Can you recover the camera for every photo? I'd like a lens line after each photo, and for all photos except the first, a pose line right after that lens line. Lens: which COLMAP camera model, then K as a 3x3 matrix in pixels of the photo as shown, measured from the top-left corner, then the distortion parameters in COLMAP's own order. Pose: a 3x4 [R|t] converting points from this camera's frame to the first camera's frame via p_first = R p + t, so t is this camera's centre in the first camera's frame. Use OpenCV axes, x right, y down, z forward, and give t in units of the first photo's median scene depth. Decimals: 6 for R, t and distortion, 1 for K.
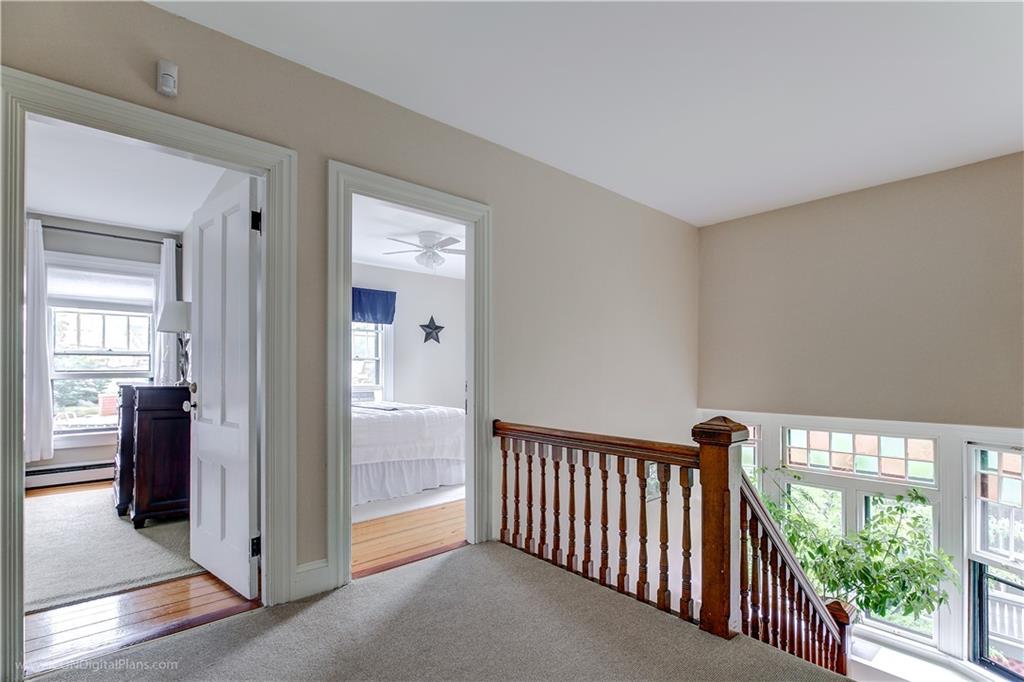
lens RADIAL K [[477.0, 0, 507.0], [0, 477.0, 363.9], [0, 0, 1]] dist [-0.000460, -0.000403]
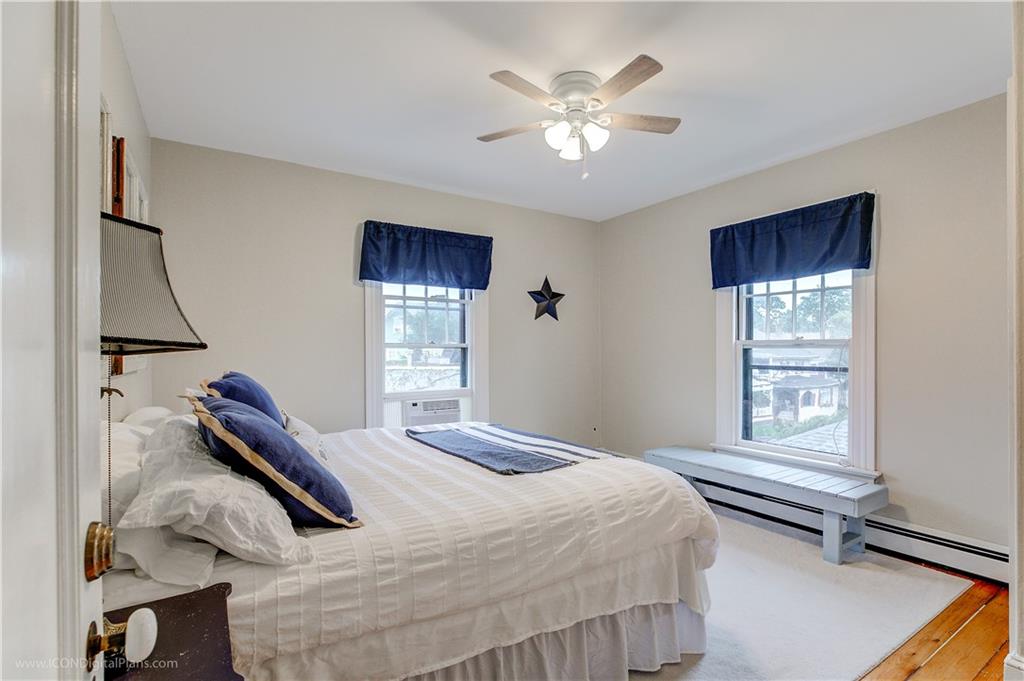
lens RADIAL K [[477.0, 0, 511.7], [0, 477.0, 344.6], [0, 0, 1]] dist [-0.000460, -0.000403]
pose [[0.988596, -0.002714, -0.150570, -0.116325], [0.003084, 0.999993, 0.002224, -0.013586], [0.150563, -0.002663, 0.988597, 0.395590]]
